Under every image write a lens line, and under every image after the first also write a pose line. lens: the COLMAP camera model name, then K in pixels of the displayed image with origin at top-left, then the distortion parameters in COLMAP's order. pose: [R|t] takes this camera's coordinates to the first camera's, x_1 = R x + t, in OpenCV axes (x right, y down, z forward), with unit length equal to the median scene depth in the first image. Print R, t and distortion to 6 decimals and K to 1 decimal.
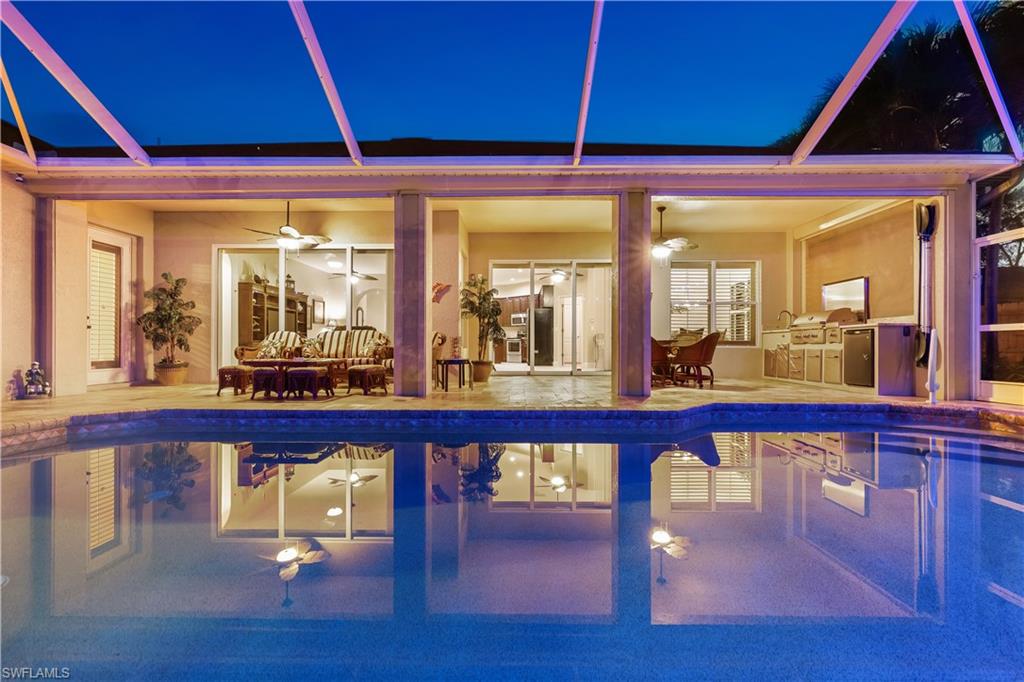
lens RADIAL K [[440.9, 0, 513.8], [0, 440.9, 348.3], [0, 0, 1]] dist [0.004412, -0.000123]
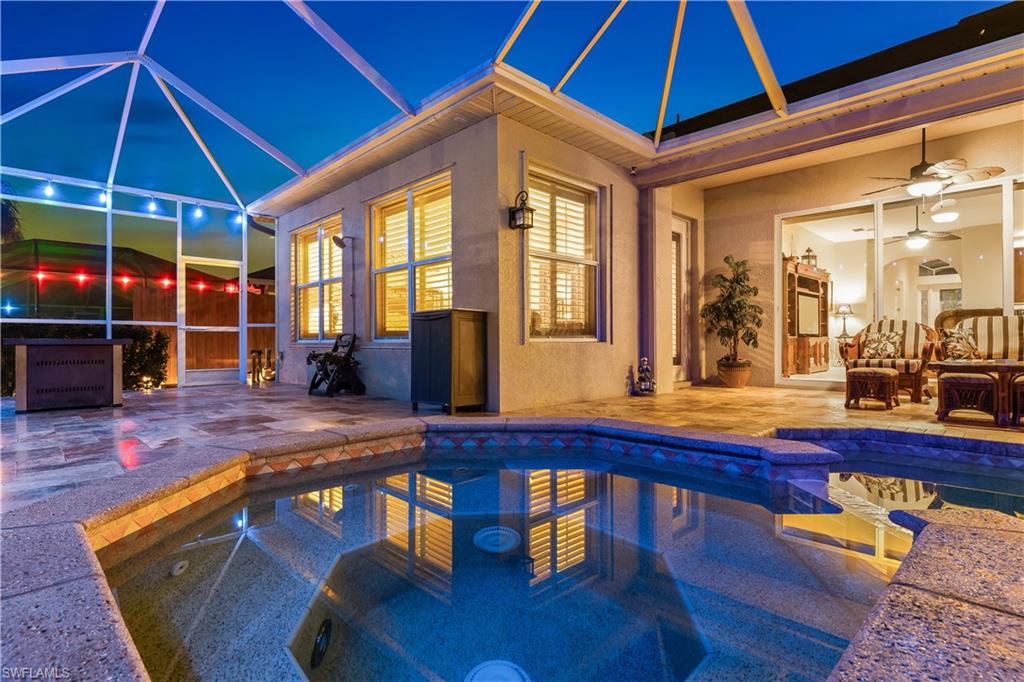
lens RADIAL K [[511.9, 0, 512.5], [0, 511.9, 338.7], [0, 0, 1]] dist [-0.017635, -0.000002]
pose [[0.709019, -0.006420, -0.705160, -0.387882], [-0.000881, 0.999950, -0.009989, 0.000122], [0.705188, 0.007704, 0.708978, 0.004451]]
